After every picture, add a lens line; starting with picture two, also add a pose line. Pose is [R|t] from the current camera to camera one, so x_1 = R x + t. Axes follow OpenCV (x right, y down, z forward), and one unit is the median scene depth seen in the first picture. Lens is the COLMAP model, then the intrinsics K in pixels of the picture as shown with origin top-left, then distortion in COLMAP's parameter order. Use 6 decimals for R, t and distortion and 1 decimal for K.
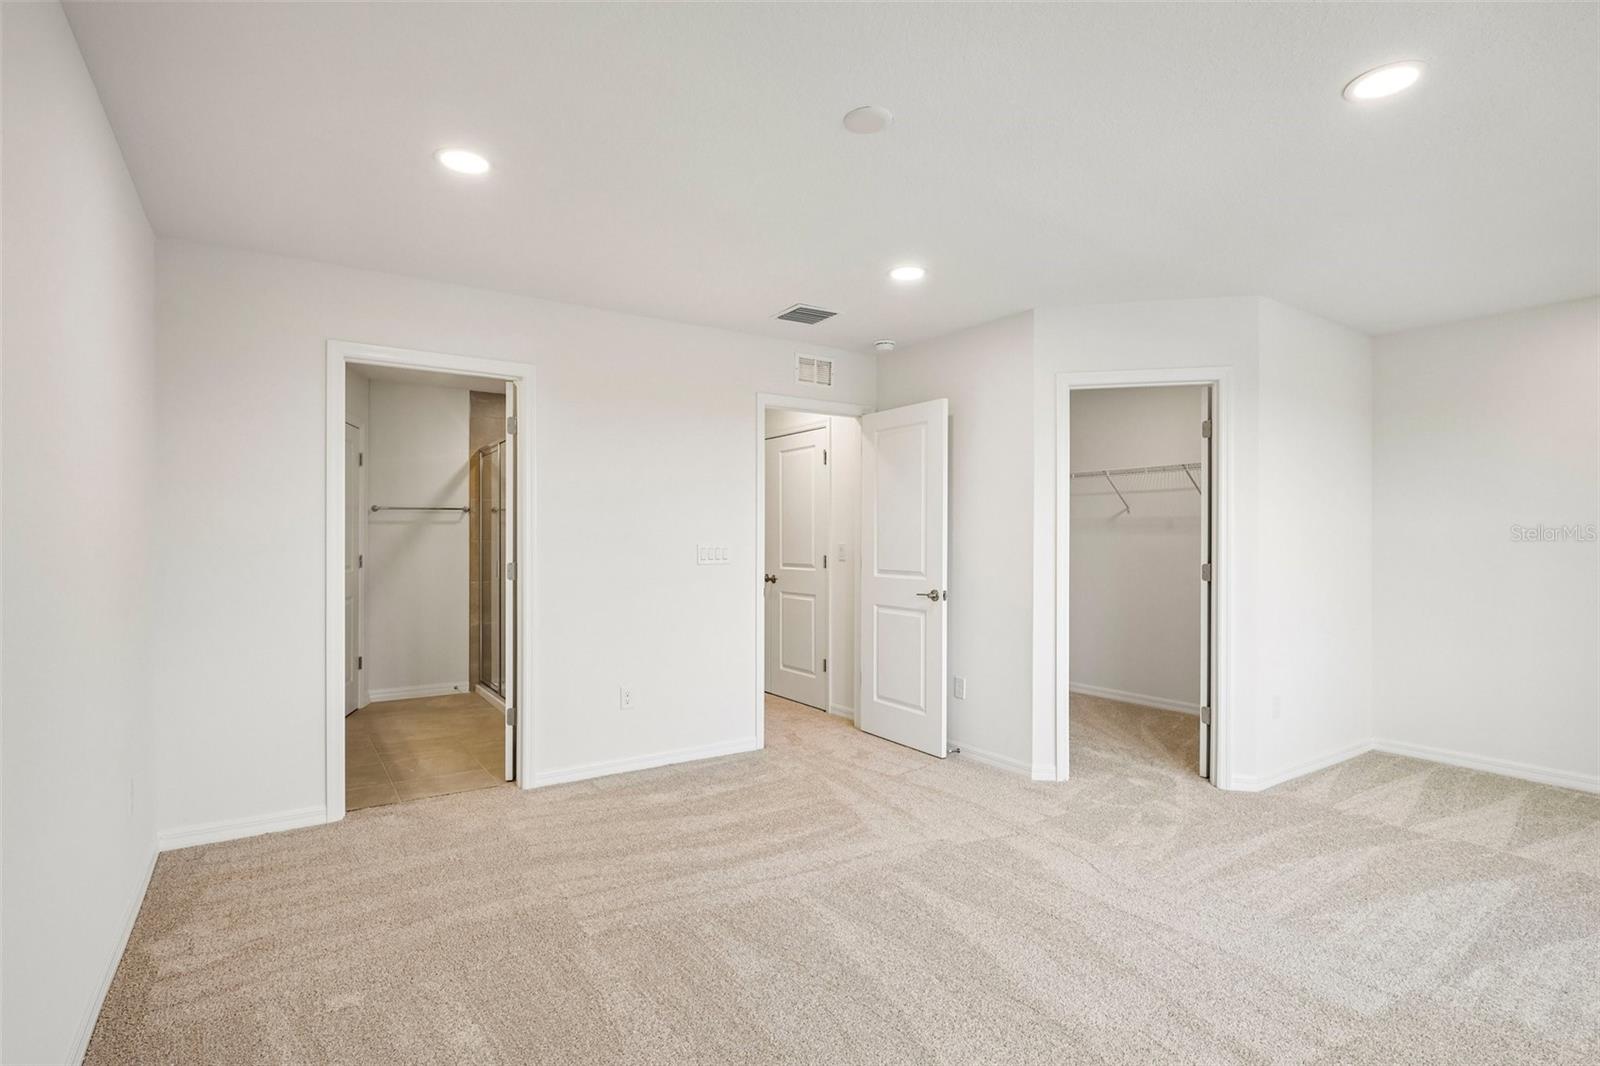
lens RADIAL K [[785.9, 0, 804.2], [0, 785.9, 536.7], [0, 0, 1]] dist [0.000183, 0.000212]
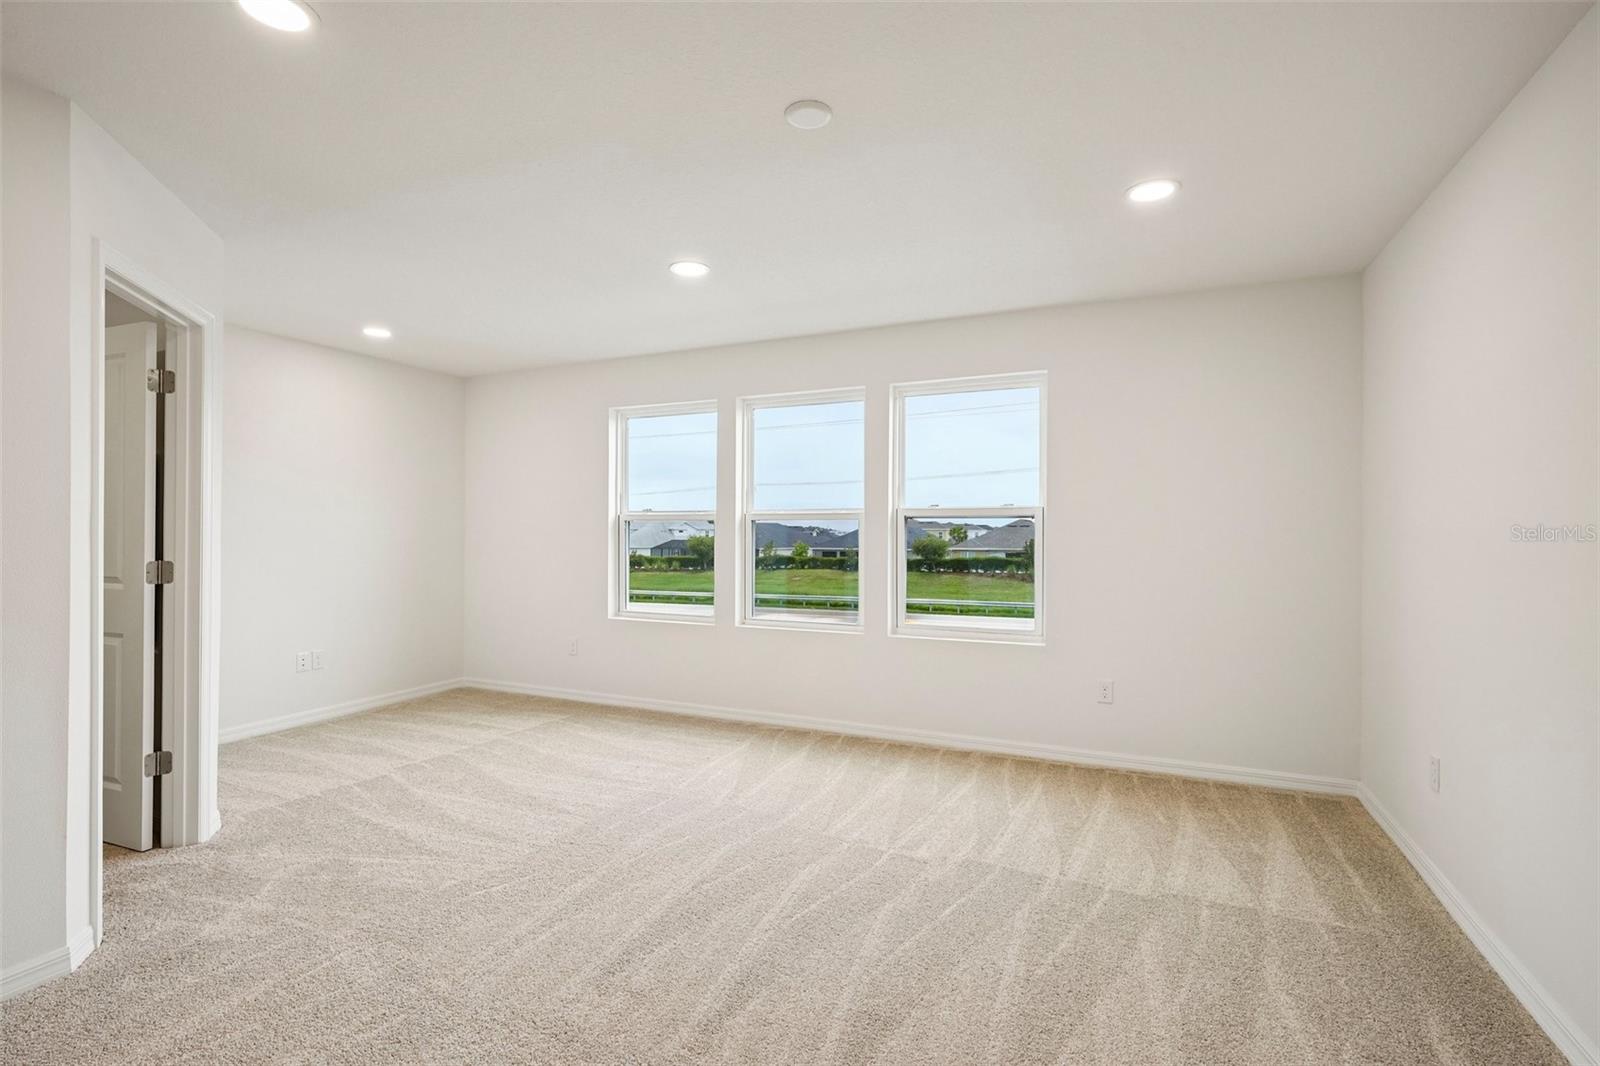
lens RADIAL K [[741.0, 0, 800.3], [0, 741.0, 531.7], [0, 0, 1]] dist [-0.001652, 0.000652]
pose [[-0.518717, -0.004122, 0.854936, -0.419919], [-0.008338, 0.999965, -0.000237, 0.001521], [-0.854906, -0.007251, -0.518733, 0.864823]]
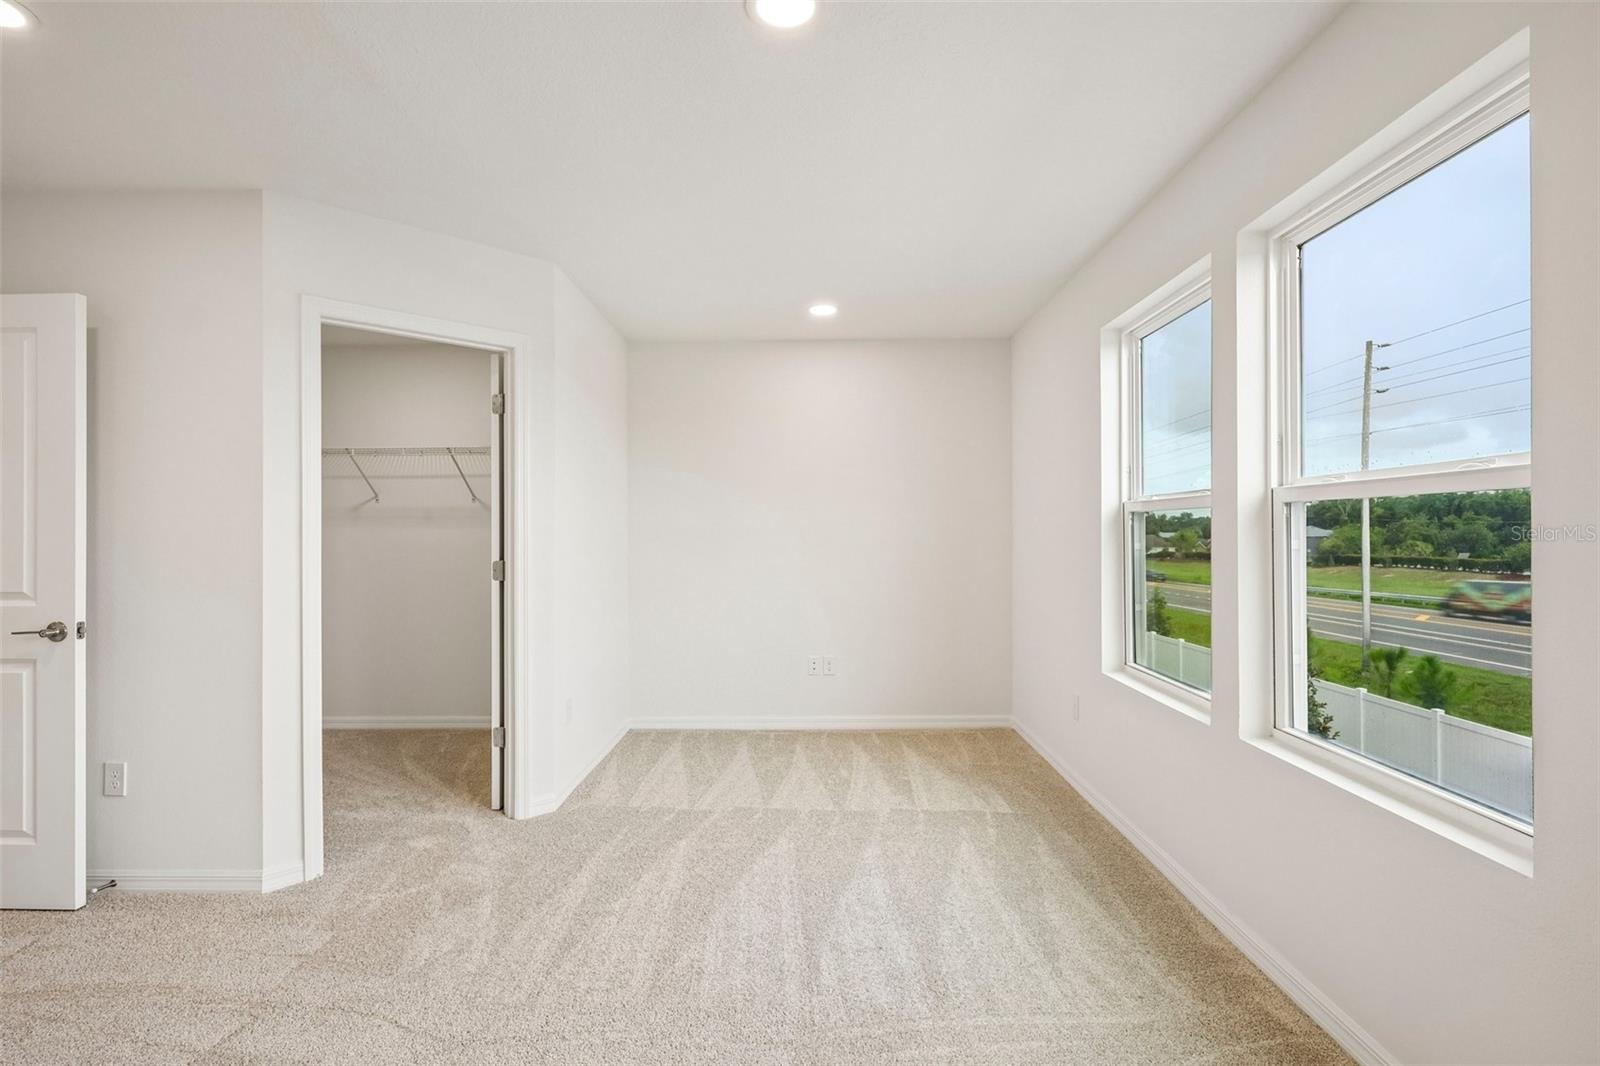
lens RADIAL K [[741.0, 0, 800.1], [0, 741.0, 530.3], [0, 0, 1]] dist [-0.001652, 0.000652]
pose [[0.574257, -0.002691, 0.818671, 0.039036], [0.003881, 0.999992, 0.000565, 0.001974], [-0.818666, 0.002853, 0.574263, 0.272135]]
